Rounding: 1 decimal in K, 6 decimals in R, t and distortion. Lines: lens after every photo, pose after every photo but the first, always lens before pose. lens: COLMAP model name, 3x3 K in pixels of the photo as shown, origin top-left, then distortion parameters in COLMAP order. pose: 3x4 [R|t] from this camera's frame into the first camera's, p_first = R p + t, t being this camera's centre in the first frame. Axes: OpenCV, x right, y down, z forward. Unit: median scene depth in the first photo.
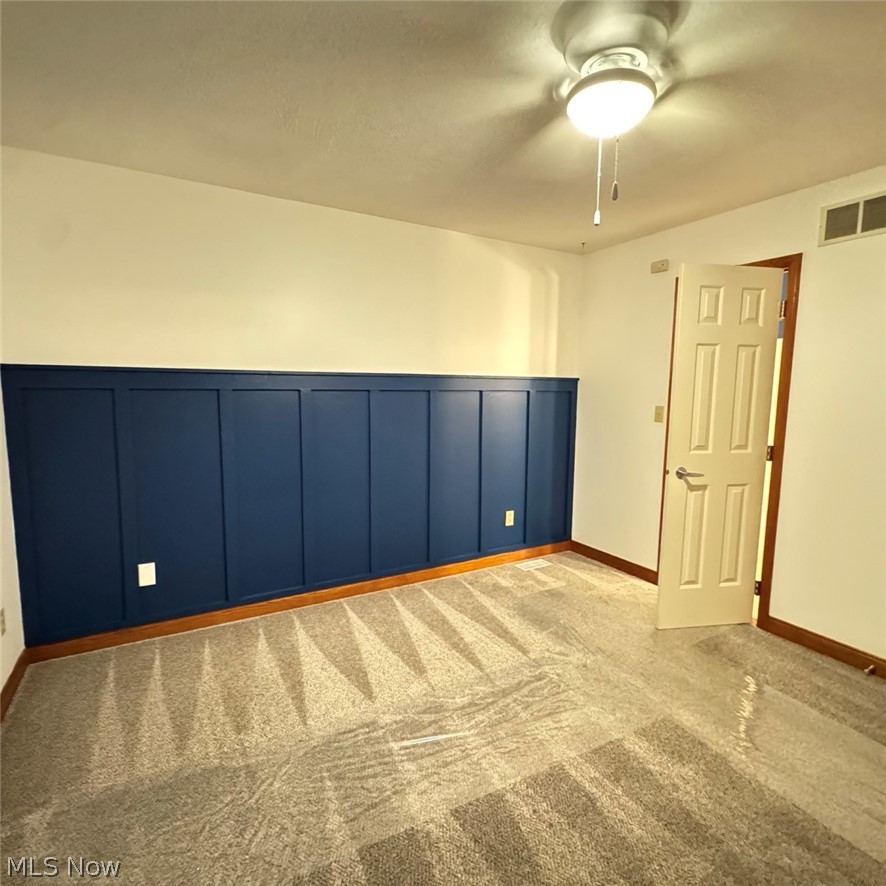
lens RADIAL K [[498.4, 0, 439.8], [0, 498.4, 440.4], [0, 0, 1]] dist [0.003167, 0.000350]
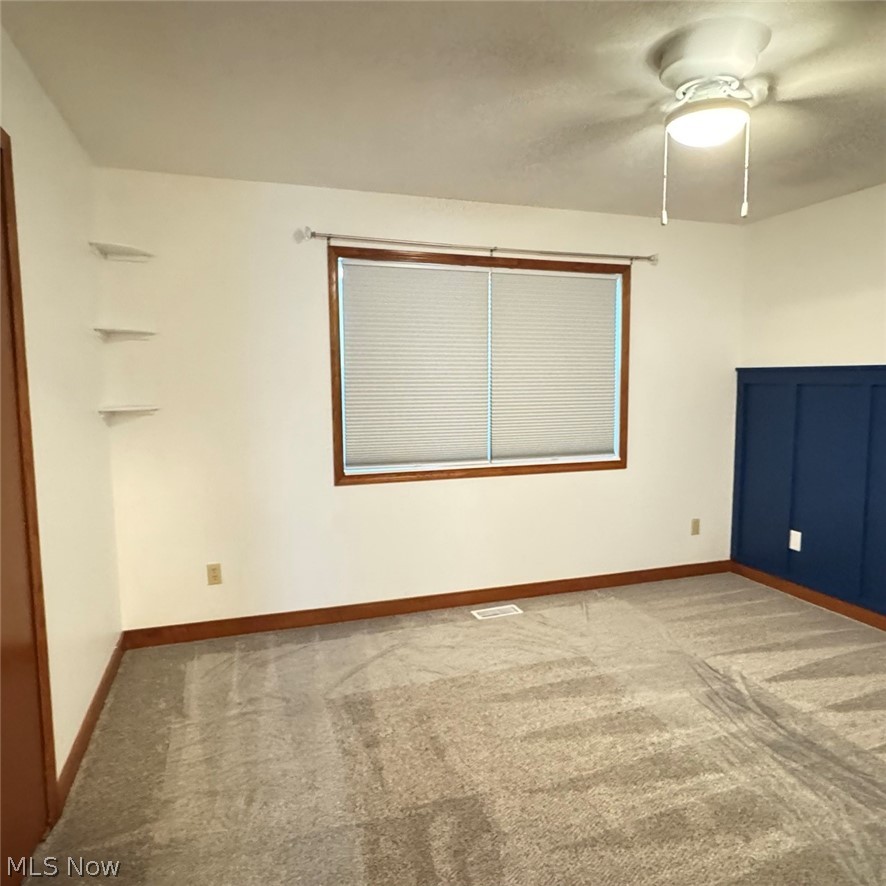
lens RADIAL K [[634.3, 0, 443.0], [0, 634.3, 443.0], [0, 0, 1]] dist [-0.001076, -0.000882]
pose [[-0.192852, 0.092003, -0.976905, 1.211044], [-0.106678, 0.987727, 0.114082, -0.050746], [0.975412, 0.126215, -0.180670, 0.504338]]
